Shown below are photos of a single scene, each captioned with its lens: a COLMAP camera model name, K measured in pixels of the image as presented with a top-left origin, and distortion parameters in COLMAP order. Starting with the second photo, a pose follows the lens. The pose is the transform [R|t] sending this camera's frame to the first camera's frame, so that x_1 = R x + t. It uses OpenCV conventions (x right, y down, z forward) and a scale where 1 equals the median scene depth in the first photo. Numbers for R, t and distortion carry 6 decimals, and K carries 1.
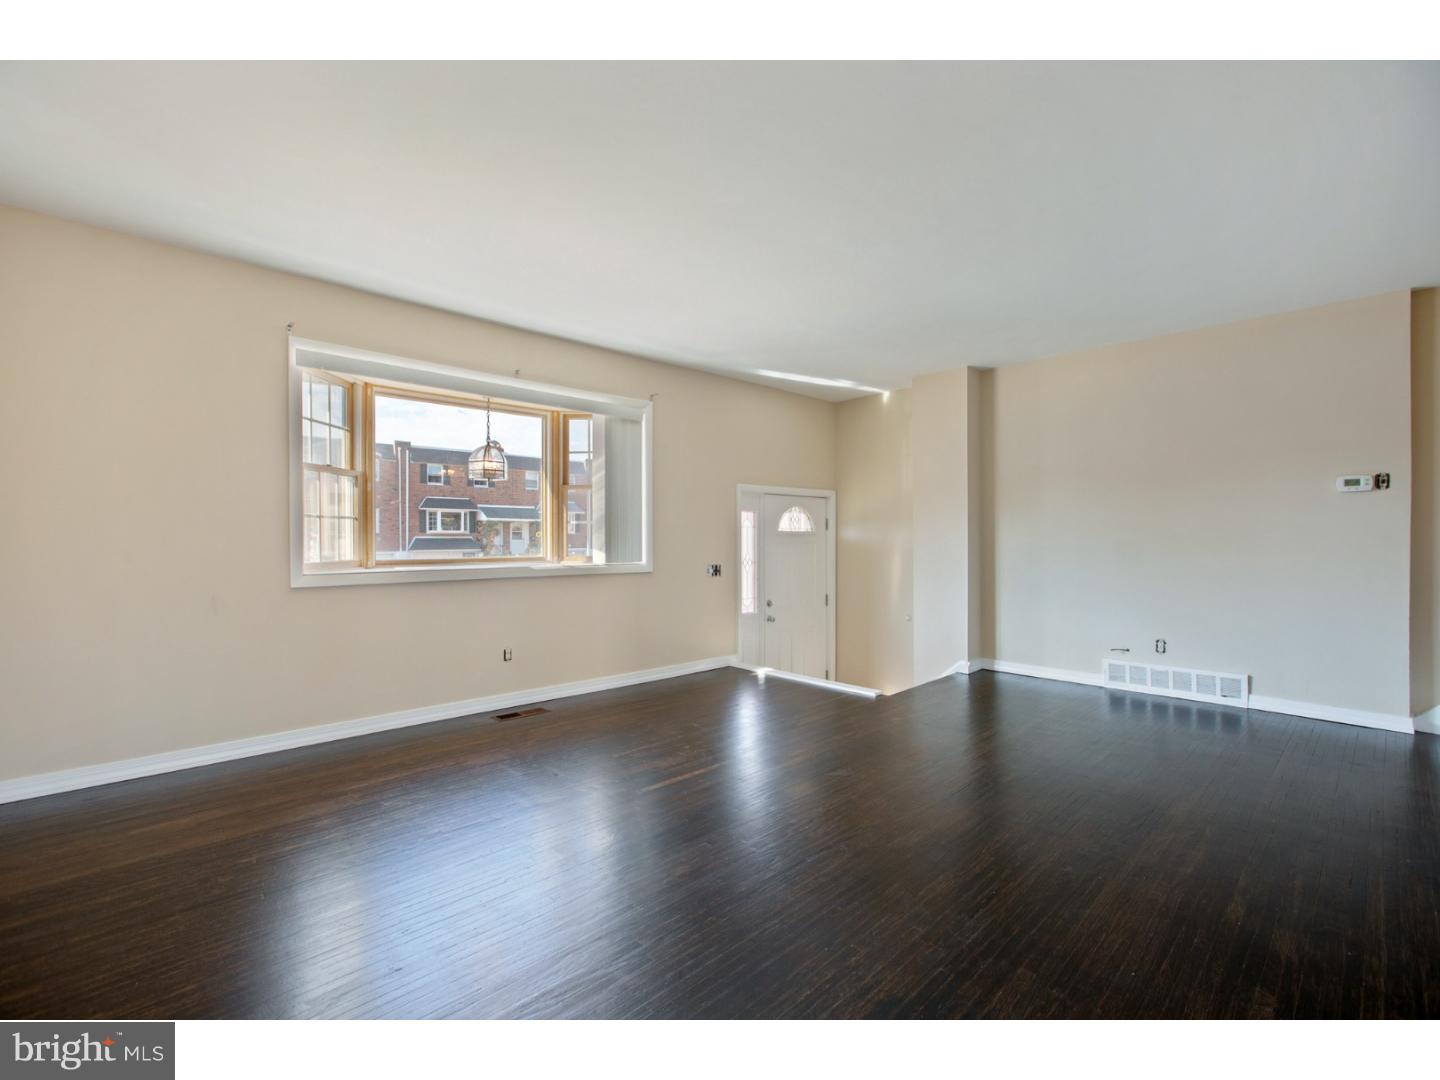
lens RADIAL K [[650.8, 0, 720.0], [0, 650.8, 540.0], [0, 0, 1]] dist [0.000862, 0.000581]
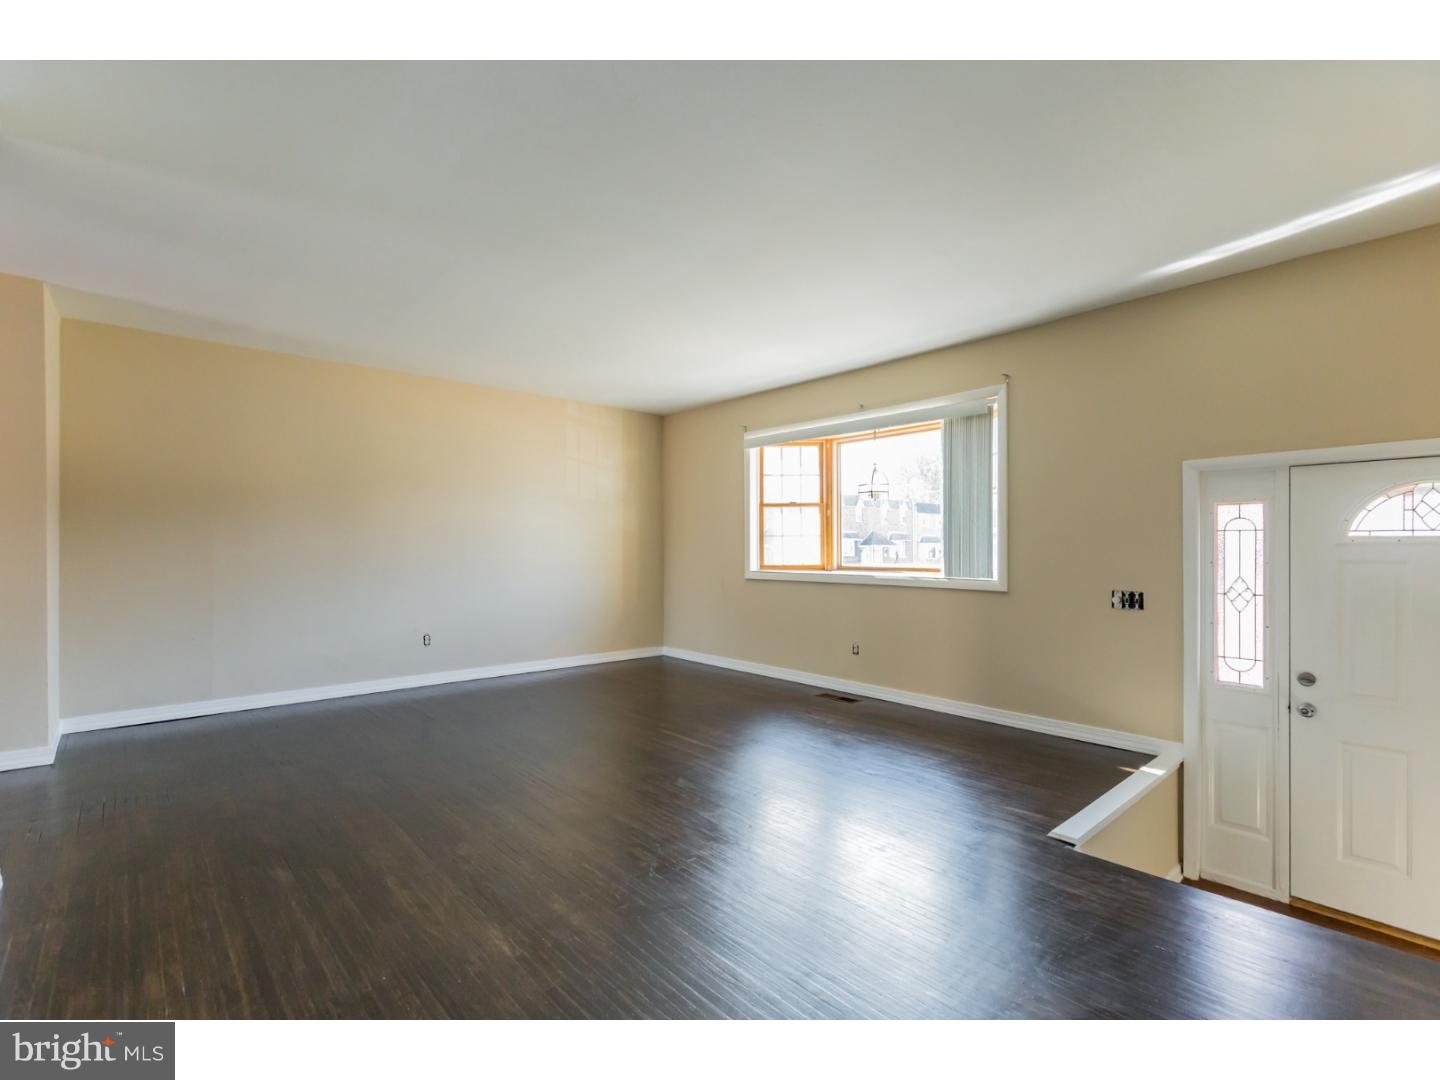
lens RADIAL K [[663.3, 0, 727.2], [0, 663.3, 535.0], [0, 0, 1]] dist [0.001884, -0.001245]
pose [[-0.027101, -0.017355, -0.999482, 0.737676], [-0.002458, 0.999847, -0.017295, -0.006706], [0.999630, 0.001988, -0.027140, 0.672104]]
